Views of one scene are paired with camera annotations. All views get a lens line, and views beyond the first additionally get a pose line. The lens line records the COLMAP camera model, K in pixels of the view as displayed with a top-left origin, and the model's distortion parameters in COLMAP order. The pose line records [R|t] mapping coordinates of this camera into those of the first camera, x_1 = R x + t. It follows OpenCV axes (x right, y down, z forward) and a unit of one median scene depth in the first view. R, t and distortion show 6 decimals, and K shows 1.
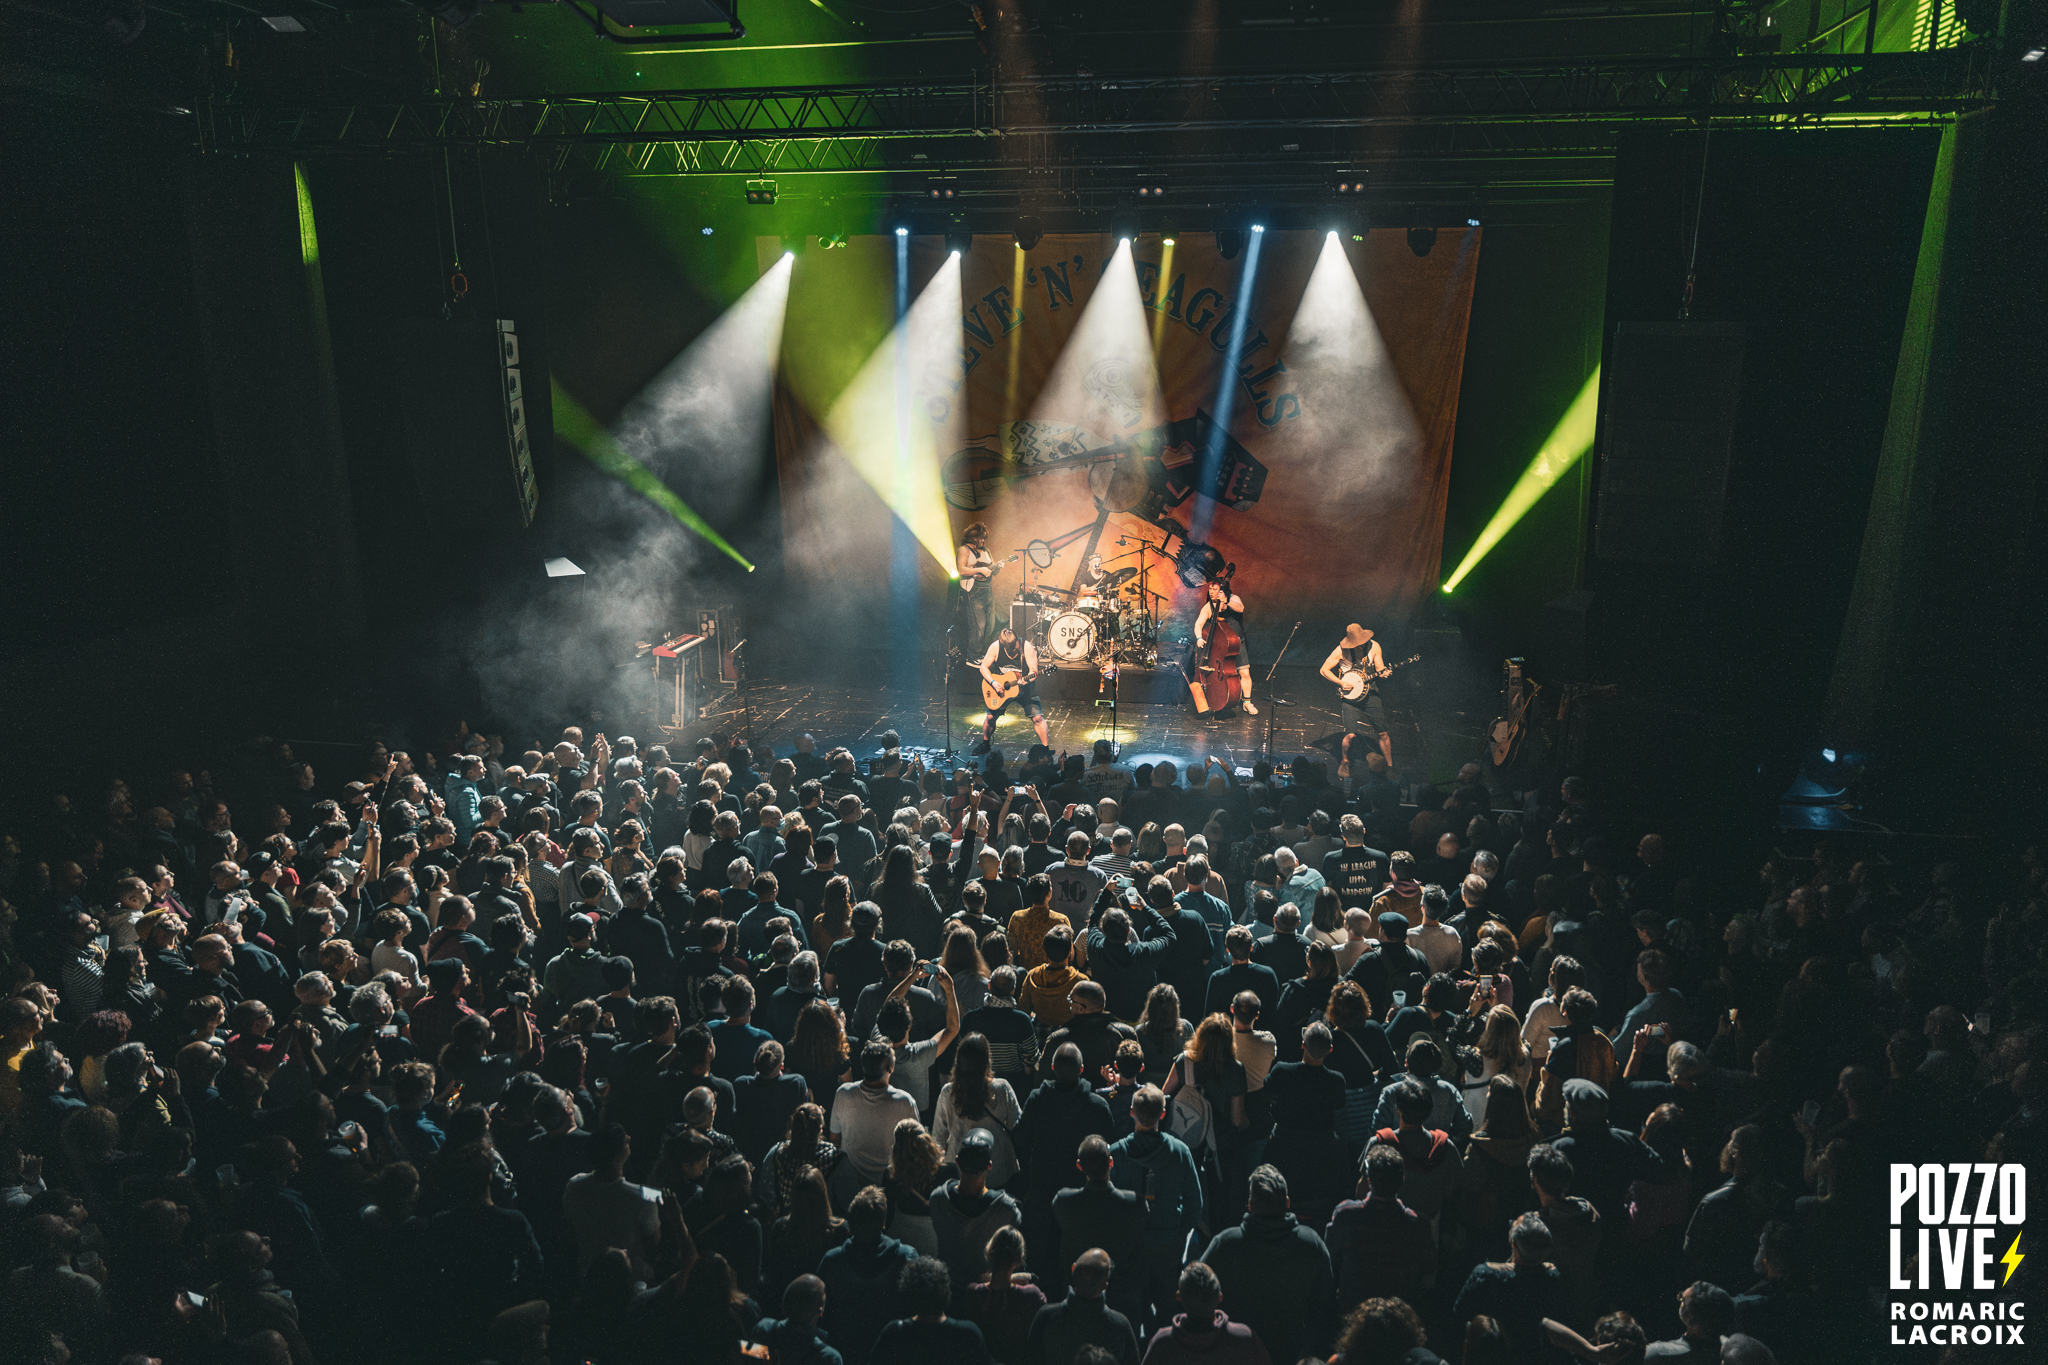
lens RADIAL K [[1342.5, 0, 1024.0], [0, 1342.5, 682.5], [0, 0, 1]] dist [0.008847, -0.023108]
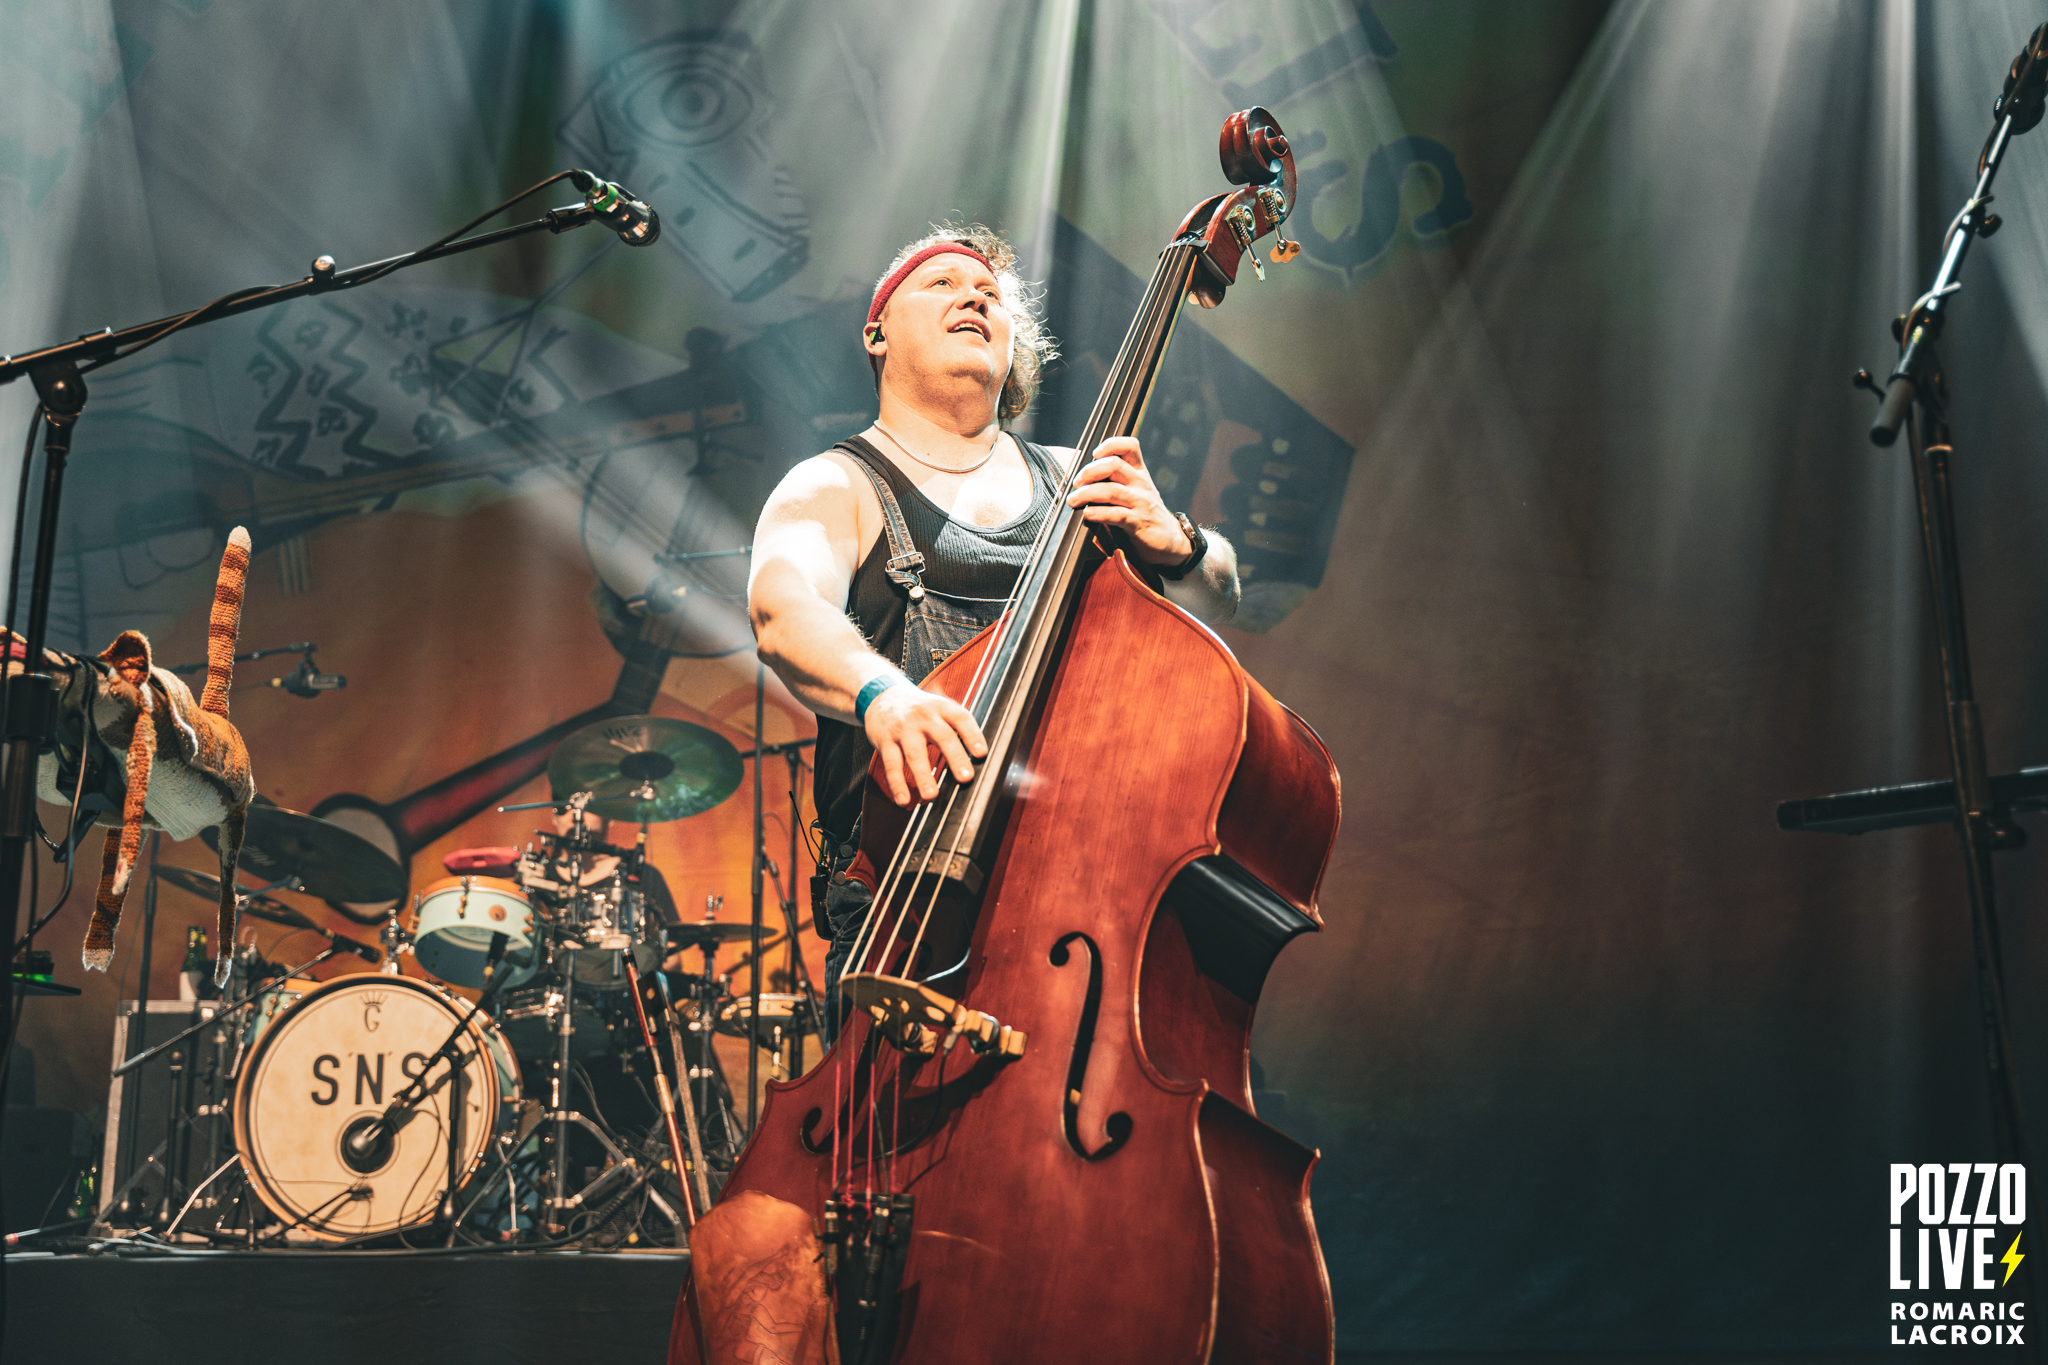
lens RADIAL K [[2277.3, 0, 1024.0], [0, 2277.3, 682.5], [0, 0, 1]] dist [-0.001644, -0.017989]
pose [[0.995560, 0.013055, 0.093220, 0.091114], [0.030617, 0.891572, -0.451842, 0.053564], [-0.089011, 0.452690, 0.887214, 0.686684]]
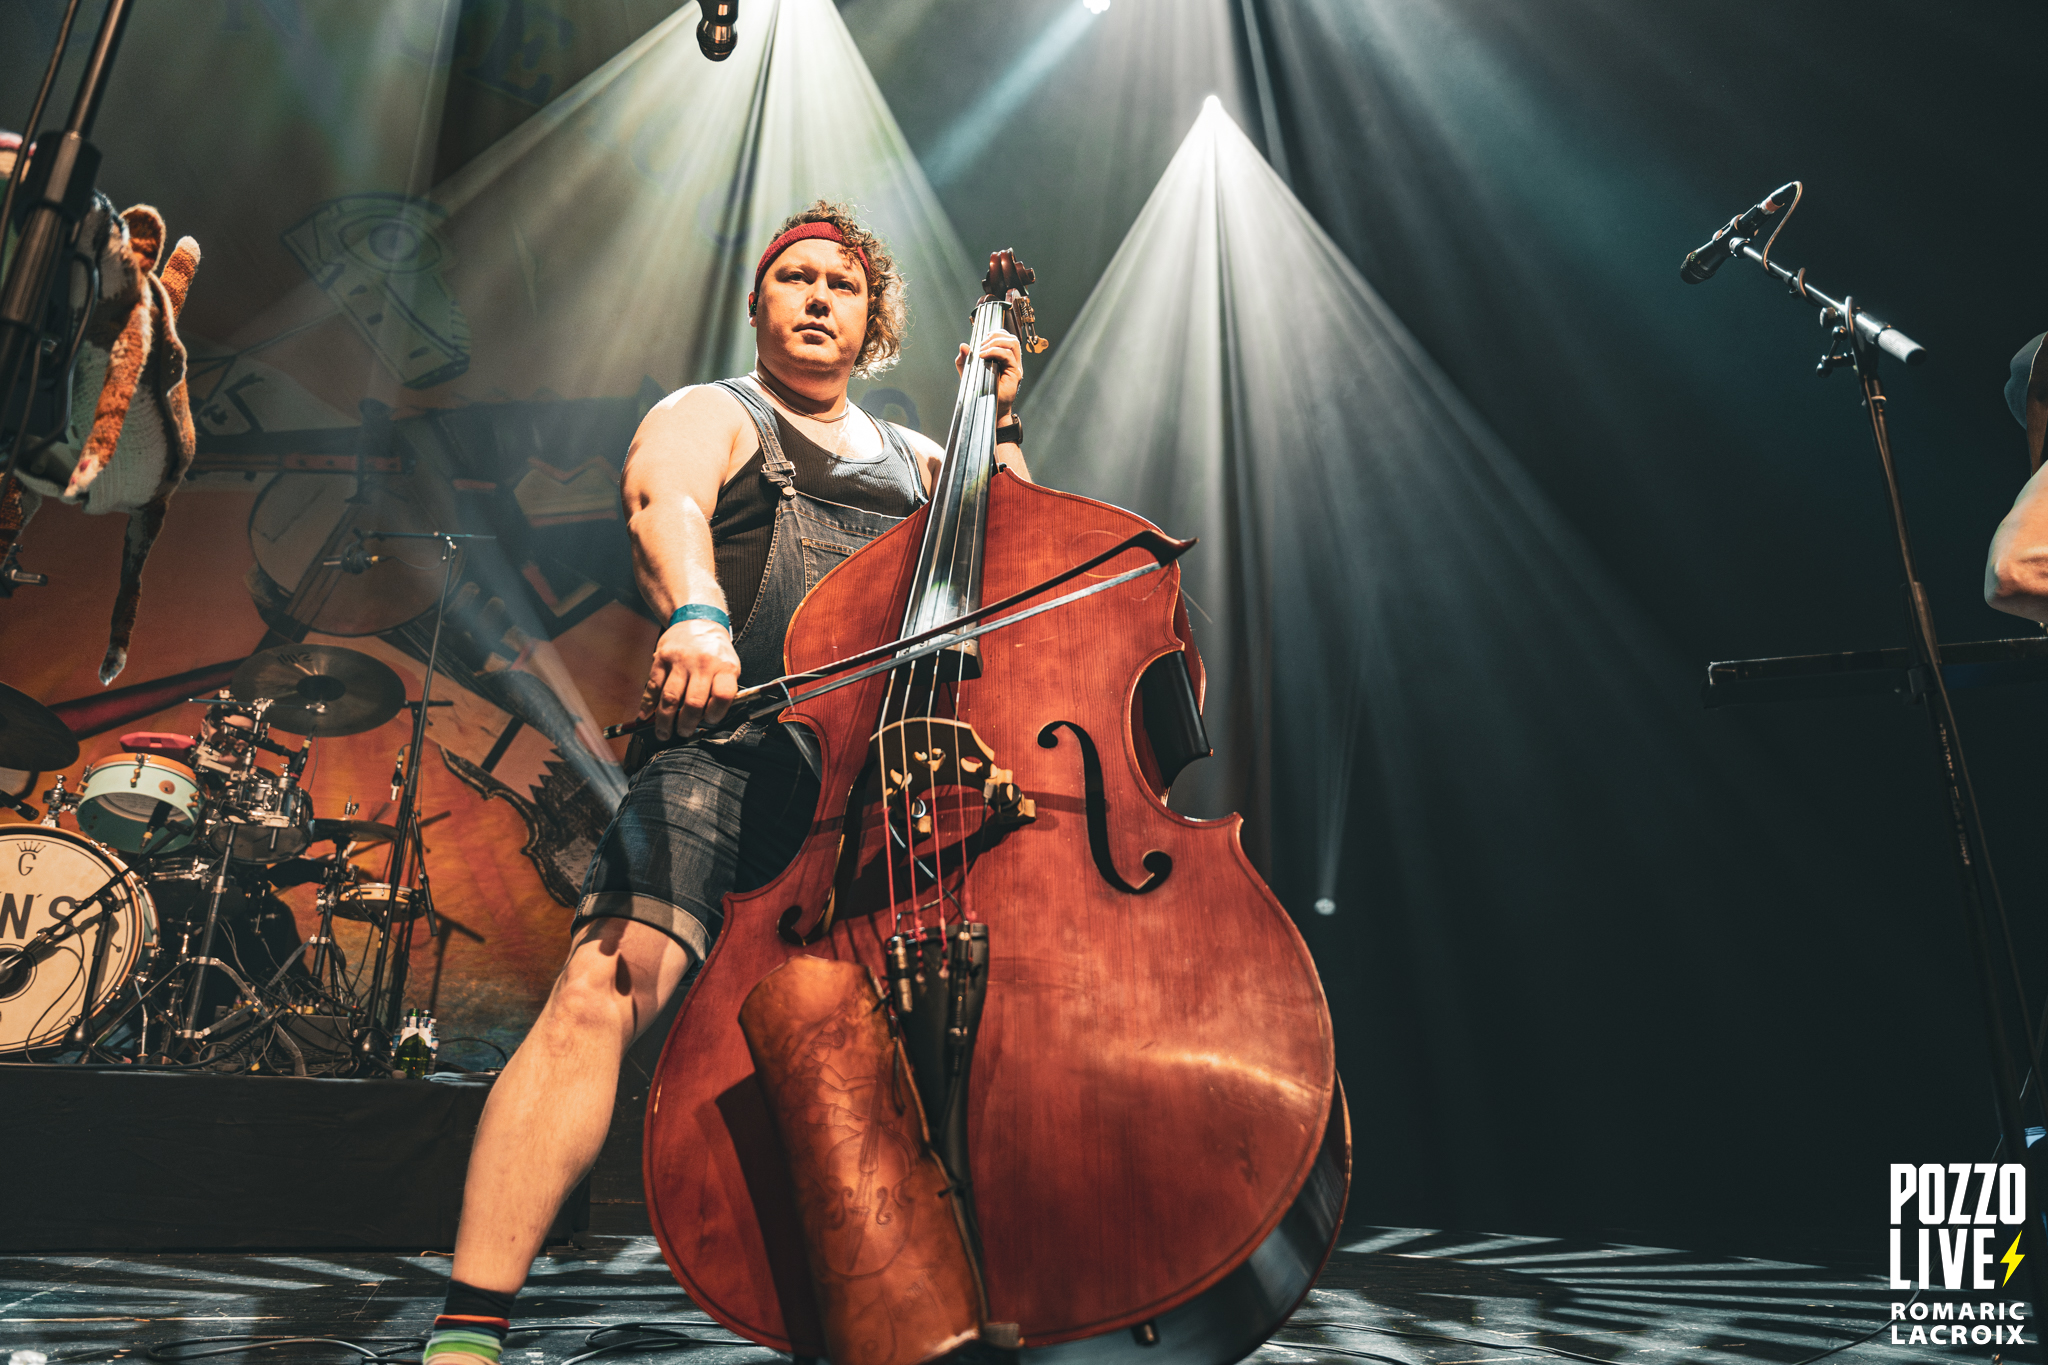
lens RADIAL K [[1342.5, 0, 1024.0], [0, 1342.5, 682.5], [0, 0, 1]] dist [0.008847, -0.023108]
pose [[0.861829, 0.174008, 0.476416, 0.063178], [0.103448, 0.859258, -0.500974, 0.048497], [-0.496538, 0.481038, 0.722532, 0.745394]]
